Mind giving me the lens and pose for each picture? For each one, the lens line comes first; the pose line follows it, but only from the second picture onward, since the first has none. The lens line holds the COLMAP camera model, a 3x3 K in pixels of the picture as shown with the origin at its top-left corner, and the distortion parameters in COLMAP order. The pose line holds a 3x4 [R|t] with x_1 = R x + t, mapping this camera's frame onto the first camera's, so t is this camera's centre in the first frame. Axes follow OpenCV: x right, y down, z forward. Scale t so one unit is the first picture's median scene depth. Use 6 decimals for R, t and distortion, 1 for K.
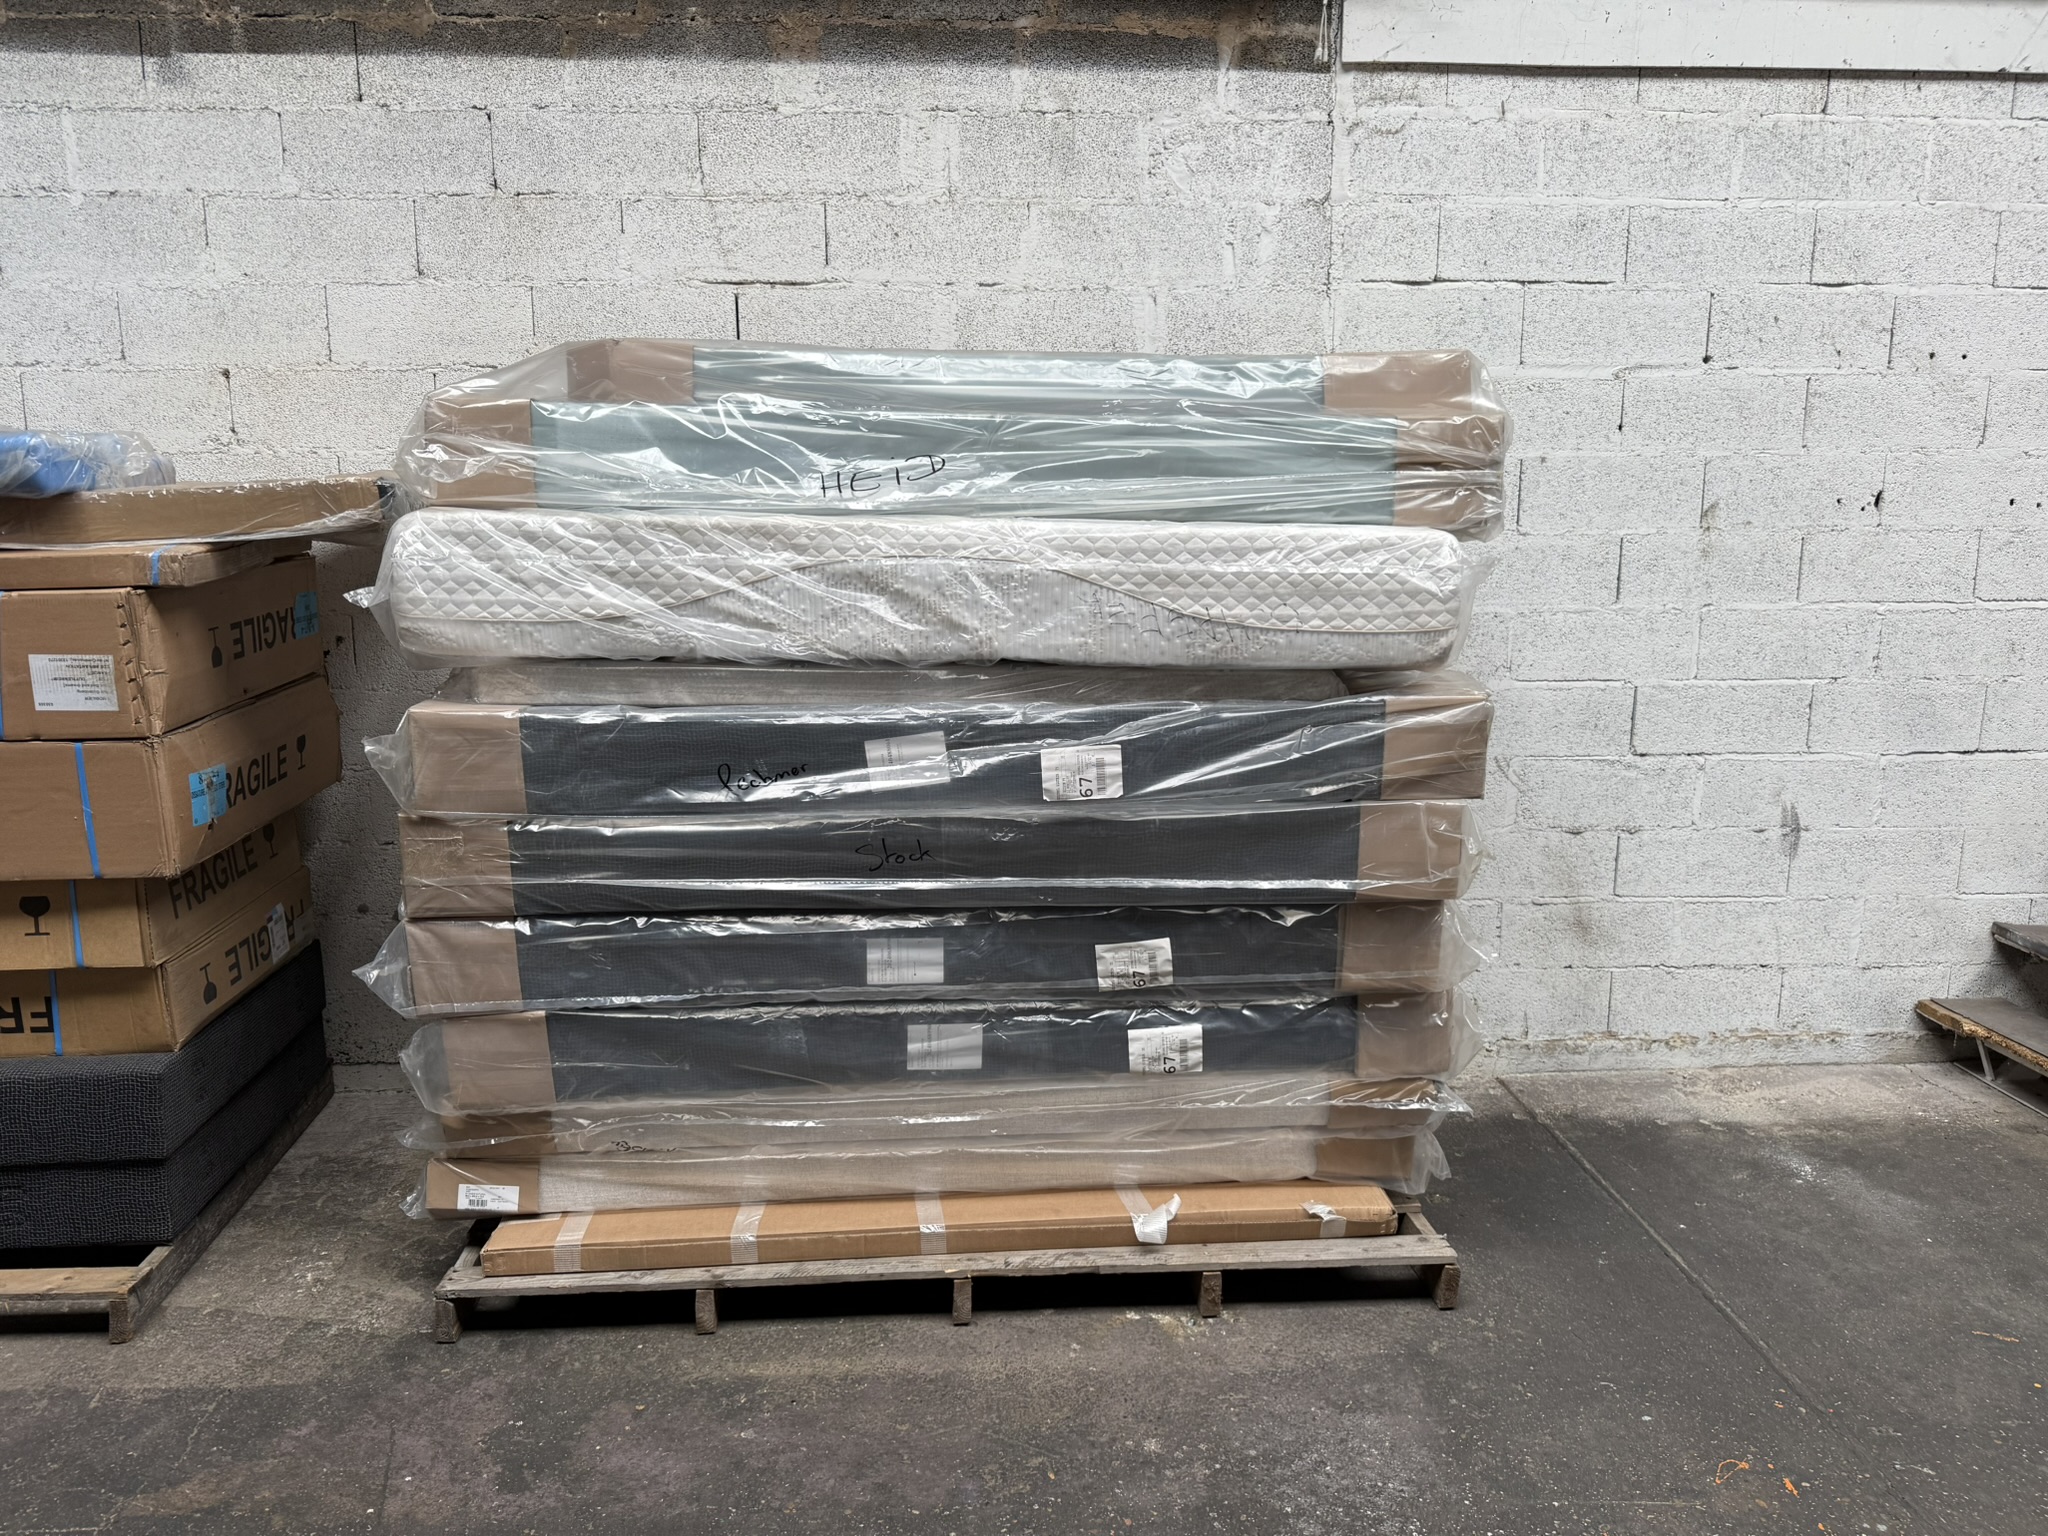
lens RADIAL K [[1420.6, 0, 1013.8], [0, 1420.6, 773.4], [0, 0, 1]] dist [0.012992, -0.020376]
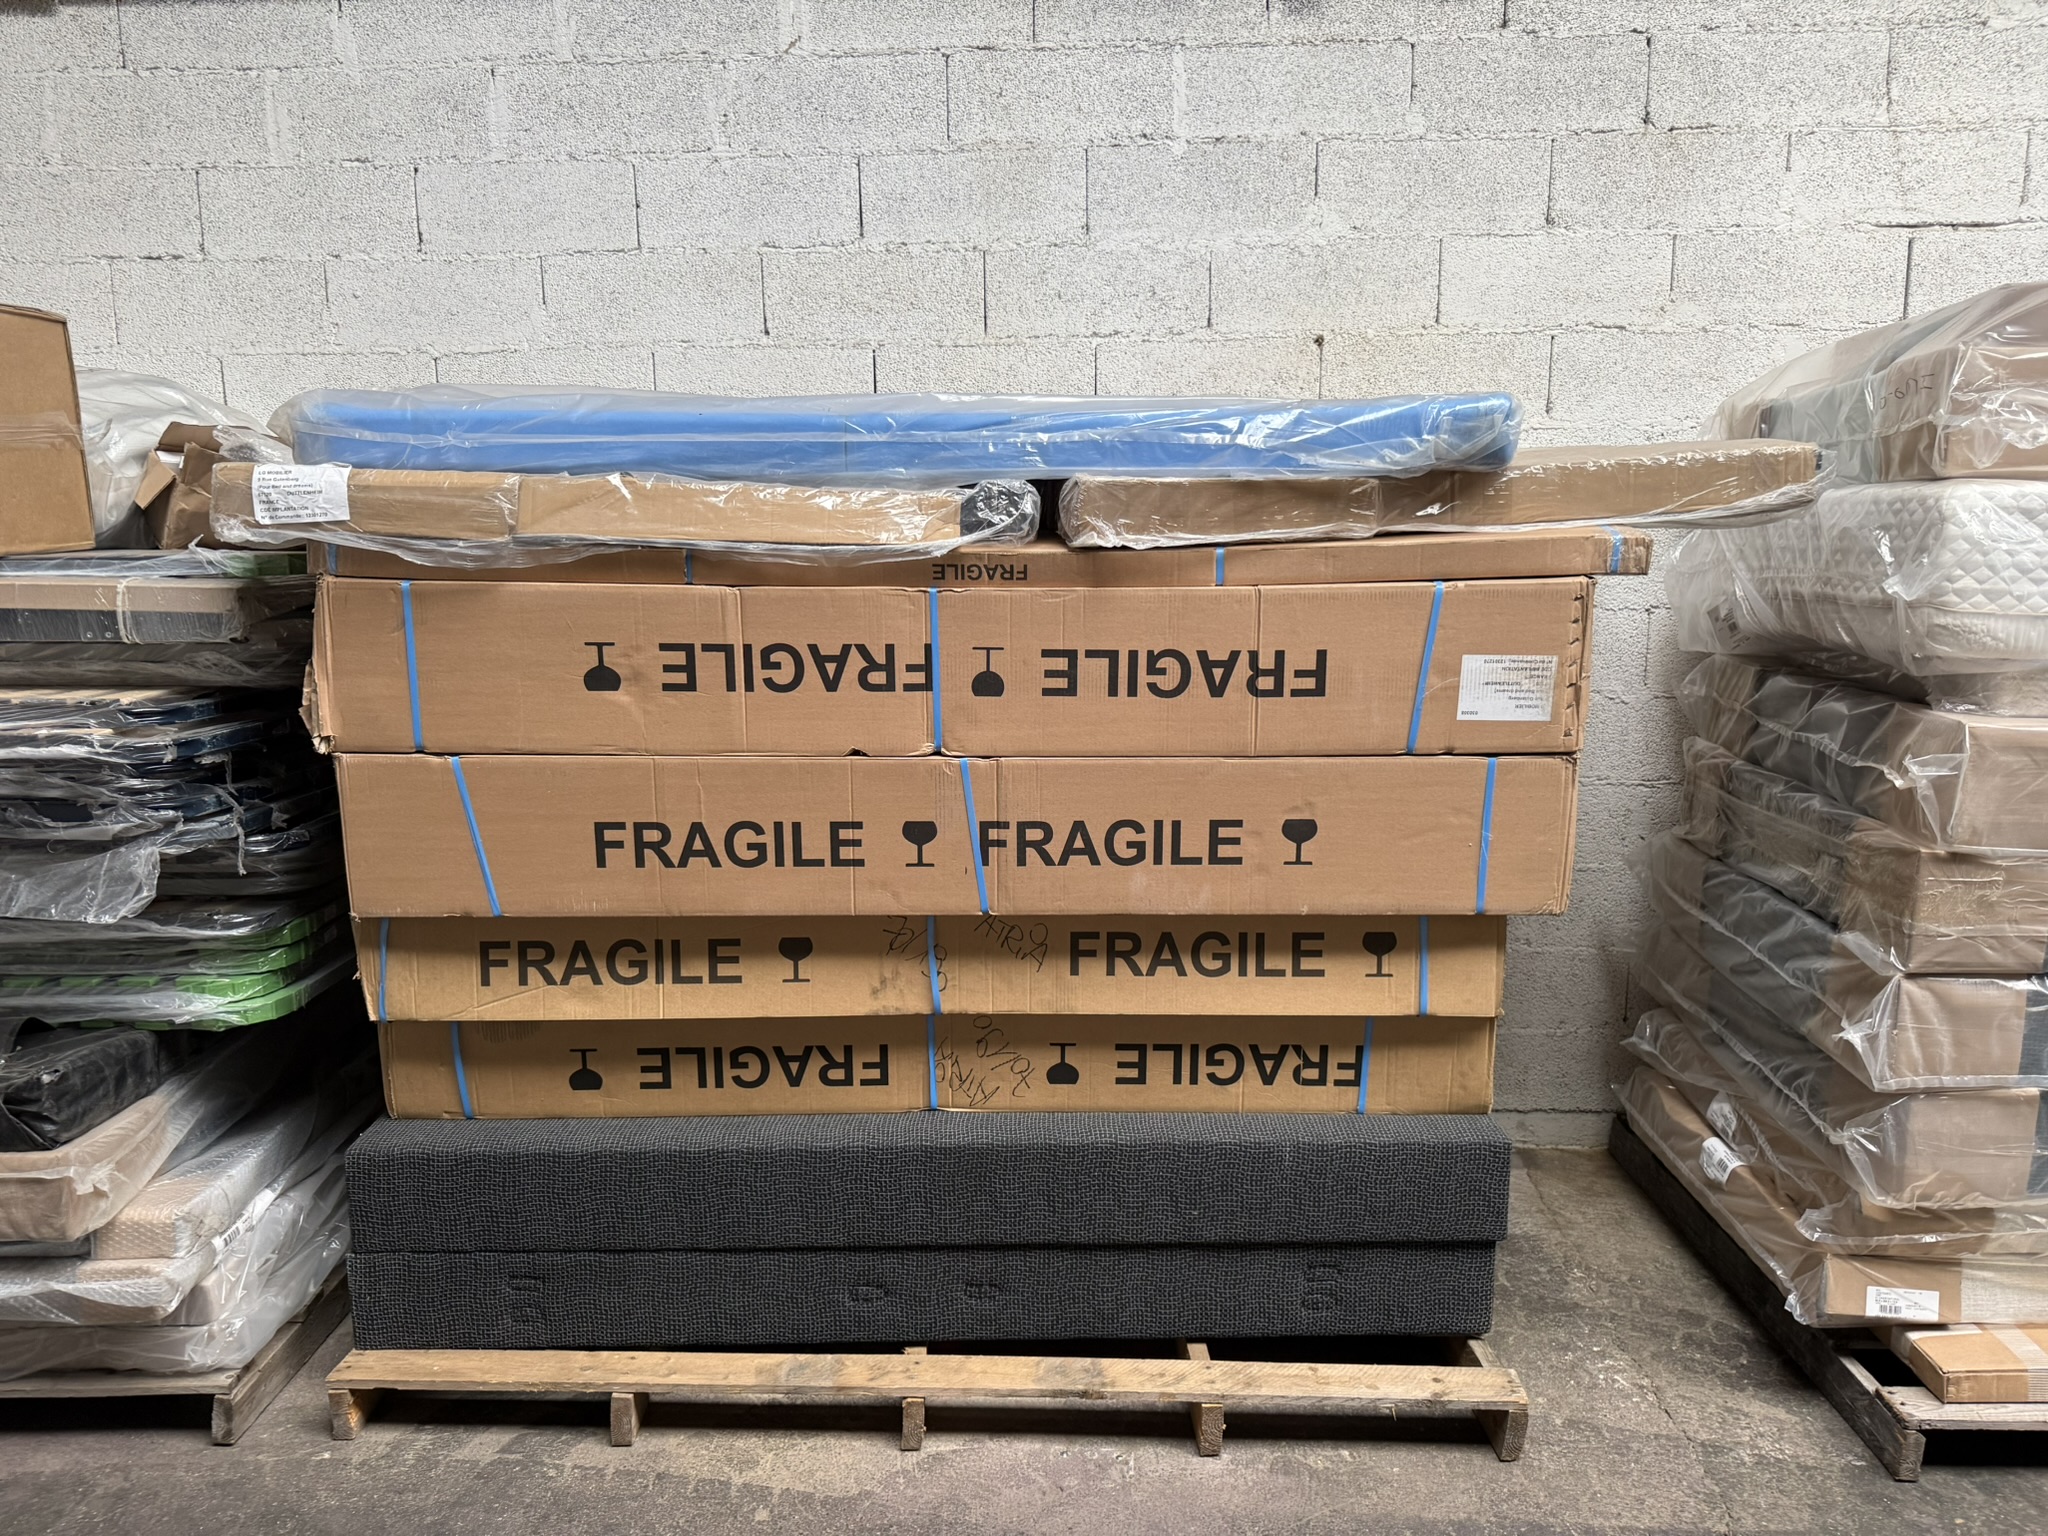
lens RADIAL K [[1420.6, 0, 1013.6], [0, 1420.6, 766.8], [0, 0, 1]] dist [0.012992, -0.020376]
pose [[0.995074, 0.013407, -0.098229, -0.678727], [-0.013697, 0.999904, -0.002277, -0.007918], [0.098189, 0.003611, 0.995161, 0.094227]]
